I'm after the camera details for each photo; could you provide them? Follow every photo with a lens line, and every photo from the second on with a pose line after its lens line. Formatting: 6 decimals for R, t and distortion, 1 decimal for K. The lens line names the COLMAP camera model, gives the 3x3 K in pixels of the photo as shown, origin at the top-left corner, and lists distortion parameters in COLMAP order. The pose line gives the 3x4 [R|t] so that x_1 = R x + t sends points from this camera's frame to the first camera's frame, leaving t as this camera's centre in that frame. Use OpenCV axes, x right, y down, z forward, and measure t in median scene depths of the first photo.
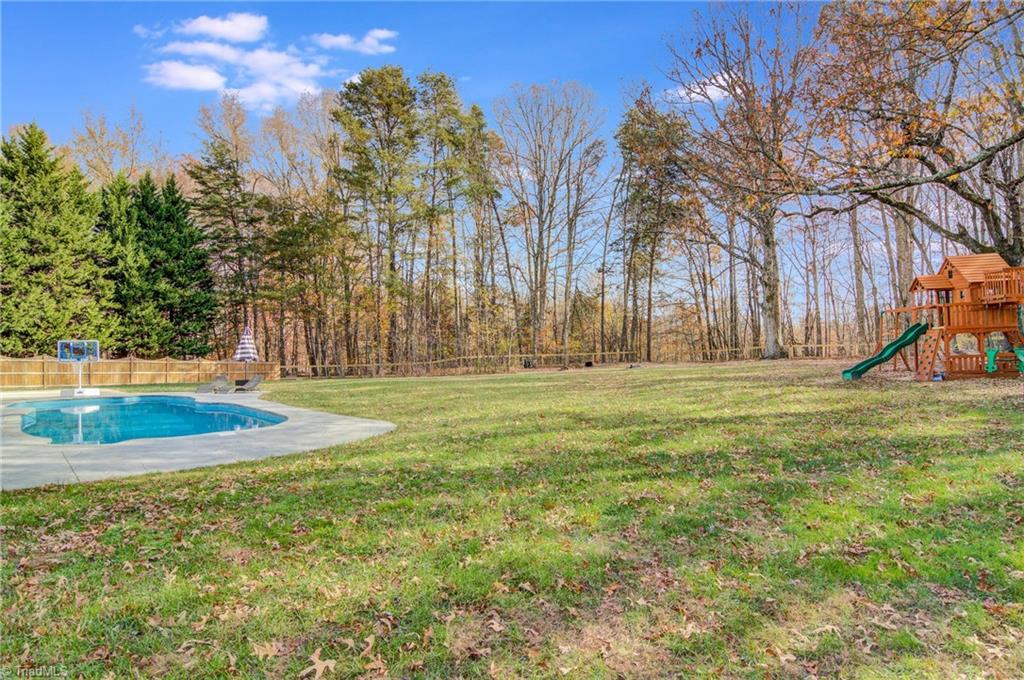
lens RADIAL K [[536.5, 0, 512.0], [0, 536.5, 340.0], [0, 0, 1]] dist [0.001761, -0.020341]
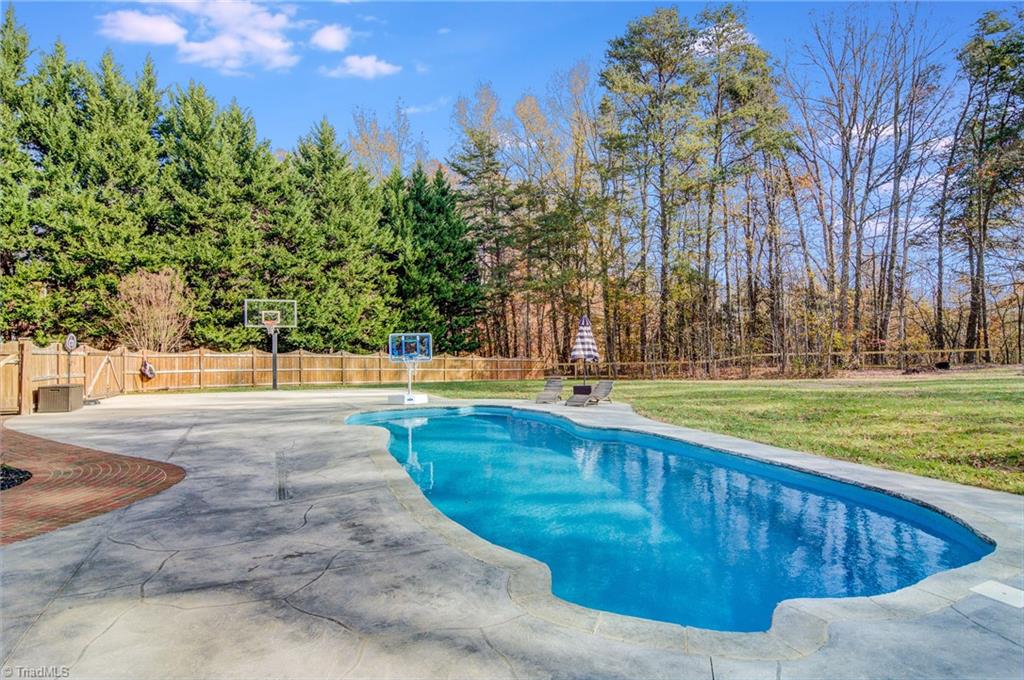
lens RADIAL K [[536.5, 0, 512.0], [0, 536.5, 340.0], [0, 0, 1]] dist [0.001761, -0.020341]
pose [[0.932163, -0.003797, -0.362018, -0.190306], [0.007114, 0.999944, 0.007831, 0.002141], [0.361968, -0.009875, 0.932138, 0.155666]]
